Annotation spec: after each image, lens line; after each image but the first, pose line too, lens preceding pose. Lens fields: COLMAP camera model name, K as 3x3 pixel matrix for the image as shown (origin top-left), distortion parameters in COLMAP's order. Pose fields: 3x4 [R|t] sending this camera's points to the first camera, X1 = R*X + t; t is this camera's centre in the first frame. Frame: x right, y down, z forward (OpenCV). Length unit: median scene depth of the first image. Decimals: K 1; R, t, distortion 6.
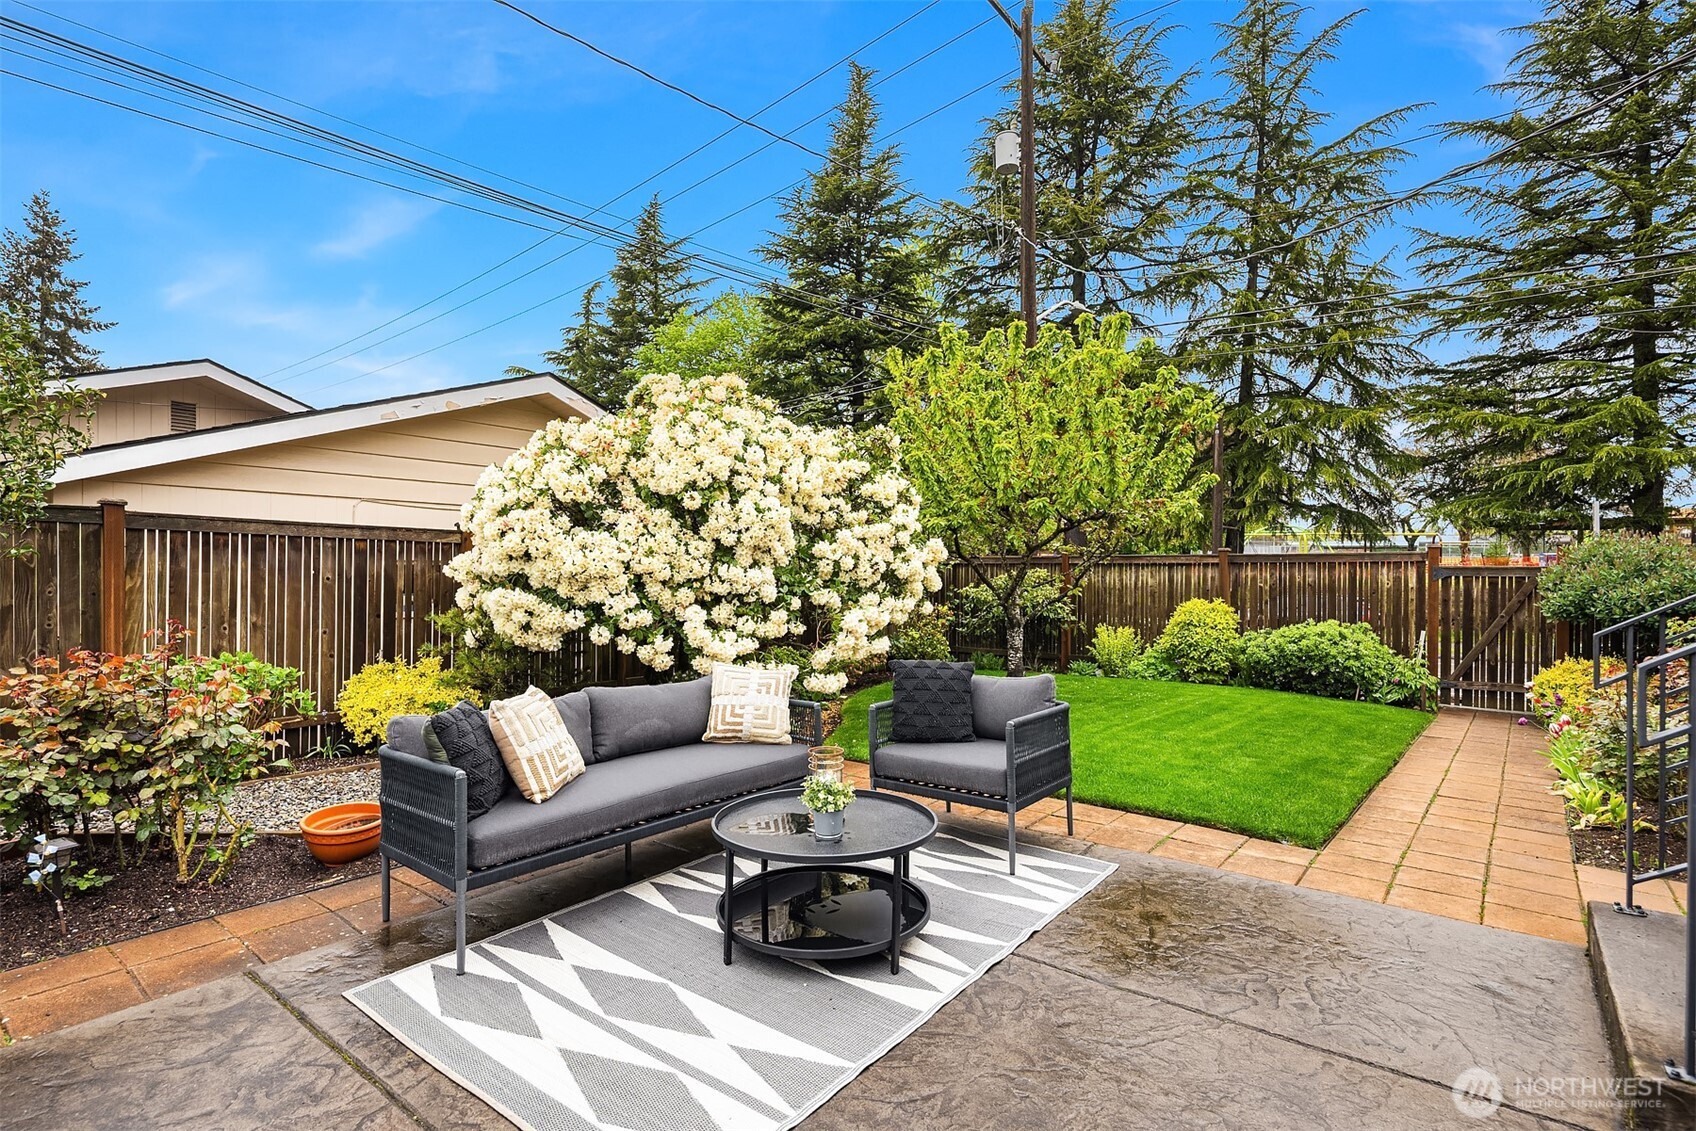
lens RADIAL K [[830.6, 0, 848.0], [0, 830.6, 565.5], [0, 0, 1]] dist [0.000364, -0.000746]
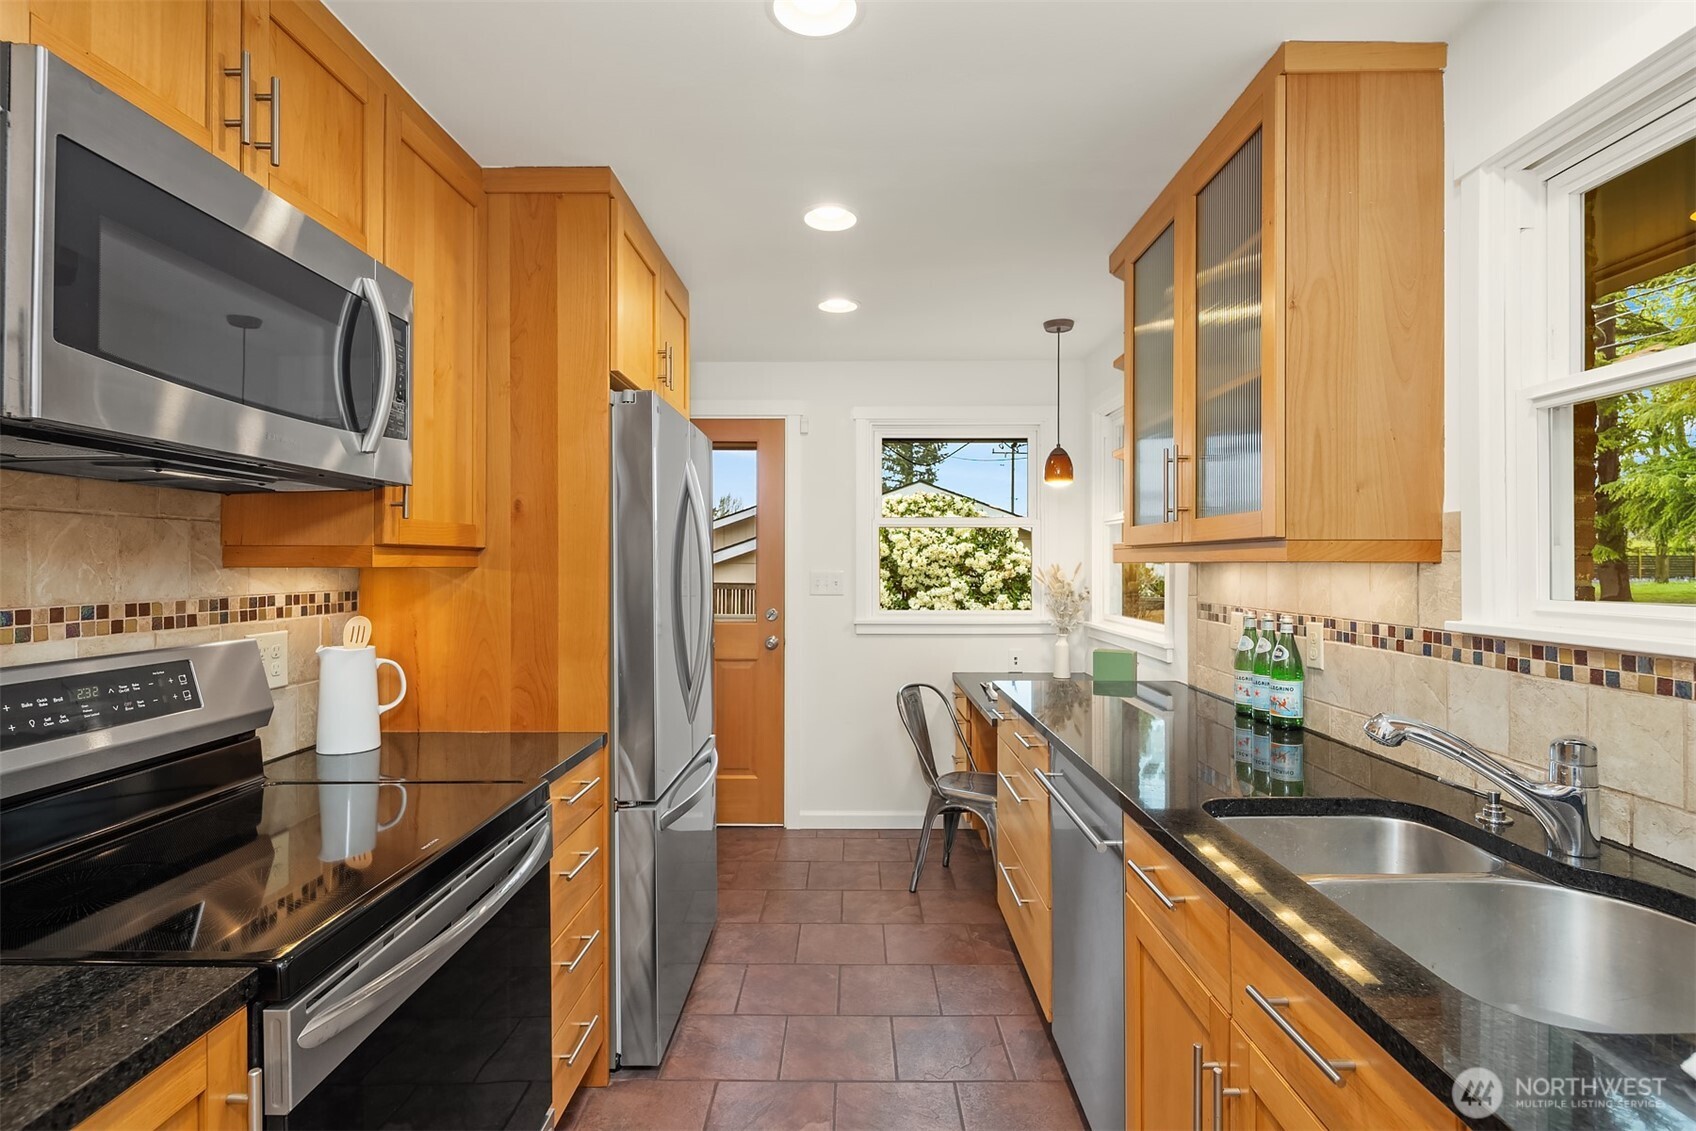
lens RADIAL K [[830.6, 0, 848.0], [0, 830.6, 565.5], [0, 0, 1]] dist [0.000364, -0.000746]
pose [[0.602718, -0.007552, -0.797919, 0.364862], [0.004758, 0.999971, -0.005871, -0.025173], [0.797940, -0.000259, 0.602736, -0.036836]]
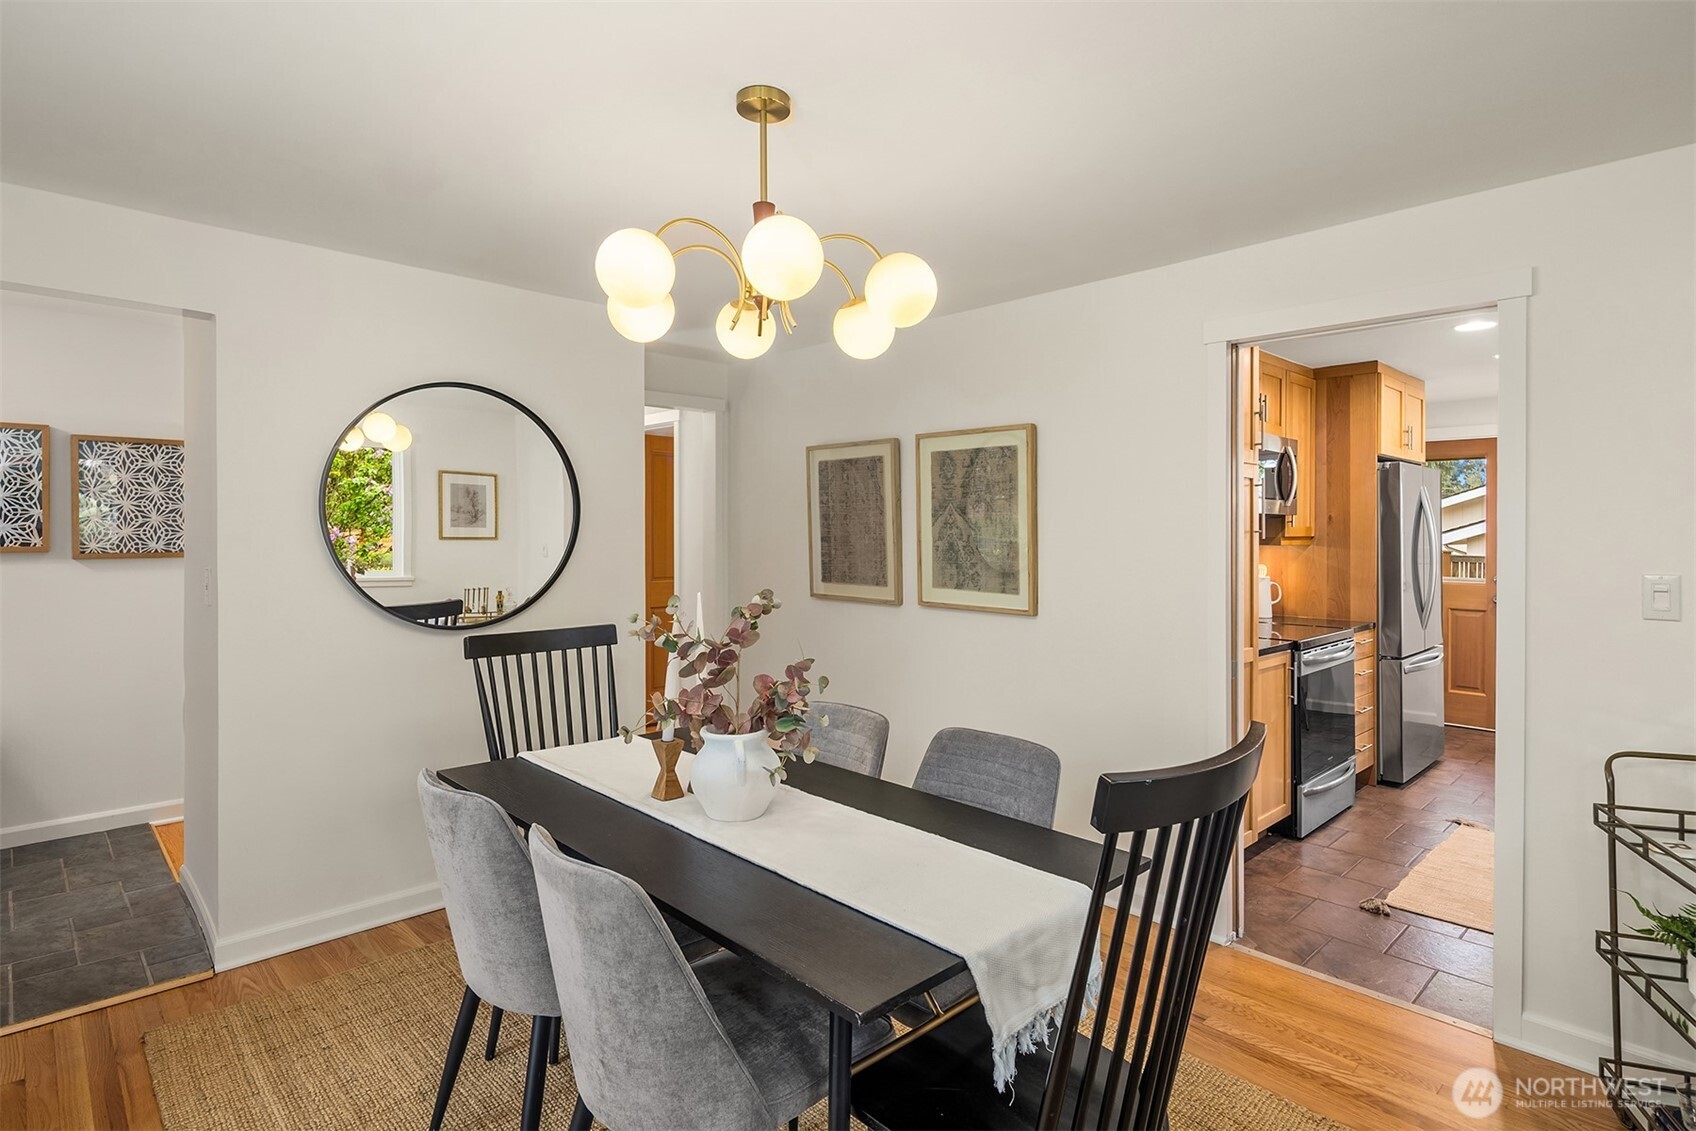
lens RADIAL K [[830.6, 0, 848.0], [0, 830.6, 565.5], [0, 0, 1]] dist [0.000364, -0.000746]
pose [[-0.171030, 0.015238, -0.985148, 0.480608], [0.004423, 0.999882, 0.014698, -0.024212], [0.985256, -0.001843, -0.171078, -0.087506]]
